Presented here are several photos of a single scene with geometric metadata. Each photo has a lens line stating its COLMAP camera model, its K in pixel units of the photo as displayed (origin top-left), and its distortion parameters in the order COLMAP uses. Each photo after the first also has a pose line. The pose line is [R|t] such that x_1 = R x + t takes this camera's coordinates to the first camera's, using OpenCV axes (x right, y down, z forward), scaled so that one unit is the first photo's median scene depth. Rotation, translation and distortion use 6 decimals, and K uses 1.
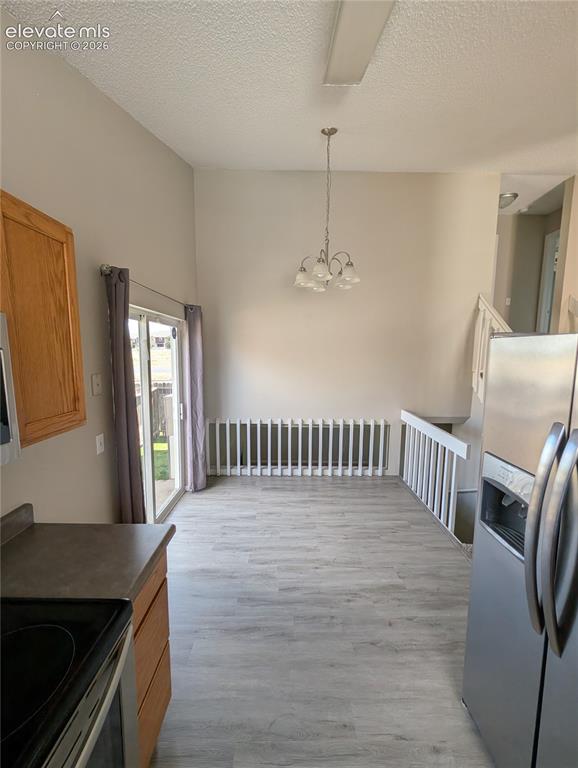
lens RADIAL K [[288.0, 0, 289.0], [0, 288.0, 384.0], [0, 0, 1]] dist [0.001013, 0.000167]
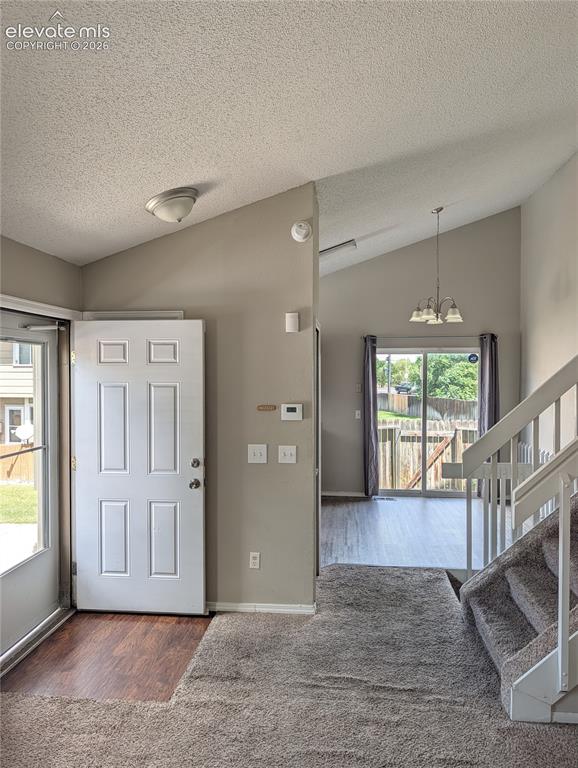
lens RADIAL K [[552.9, 0, 292.6], [0, 552.9, 382.1], [0, 0, 1]] dist [0.019100, -0.010272]
pose [[-0.101901, 0.003019, -0.994790, 3.189759], [-0.111191, 0.993695, 0.014406, -0.041338], [0.988561, 0.112080, -0.100923, 0.788172]]
